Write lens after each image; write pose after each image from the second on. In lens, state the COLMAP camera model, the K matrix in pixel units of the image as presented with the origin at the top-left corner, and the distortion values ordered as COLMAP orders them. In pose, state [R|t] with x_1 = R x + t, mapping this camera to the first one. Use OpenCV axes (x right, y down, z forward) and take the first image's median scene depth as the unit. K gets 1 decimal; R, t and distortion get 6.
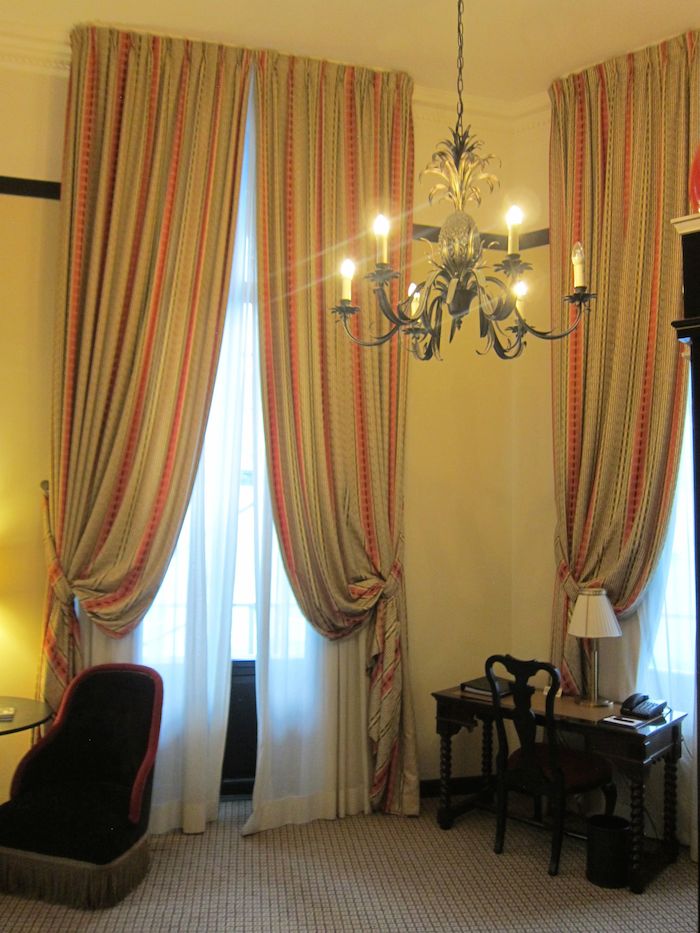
lens RADIAL K [[779.6, 0, 351.7], [0, 779.6, 467.9], [0, 0, 1]] dist [-0.066885, 0.027666]
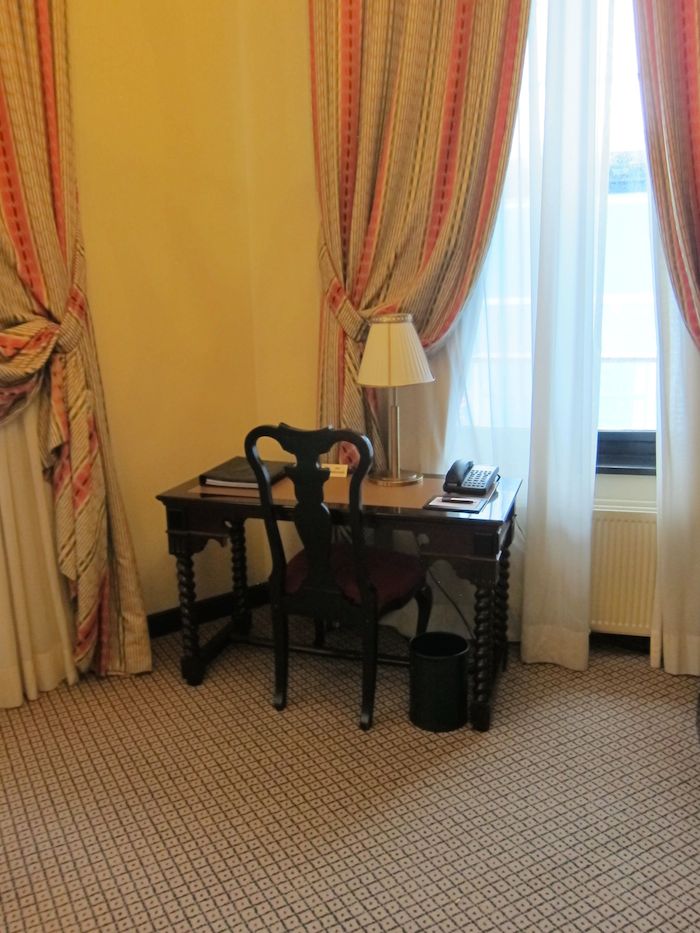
lens RADIAL K [[779.6, 0, 349.7], [0, 779.6, 463.5], [0, 0, 1]] dist [-0.066885, 0.027666]
pose [[0.915253, -0.122209, 0.383898, 0.007316], [0.011016, 0.960118, 0.279379, 0.087803], [-0.402730, -0.251474, 0.880096, 0.375538]]
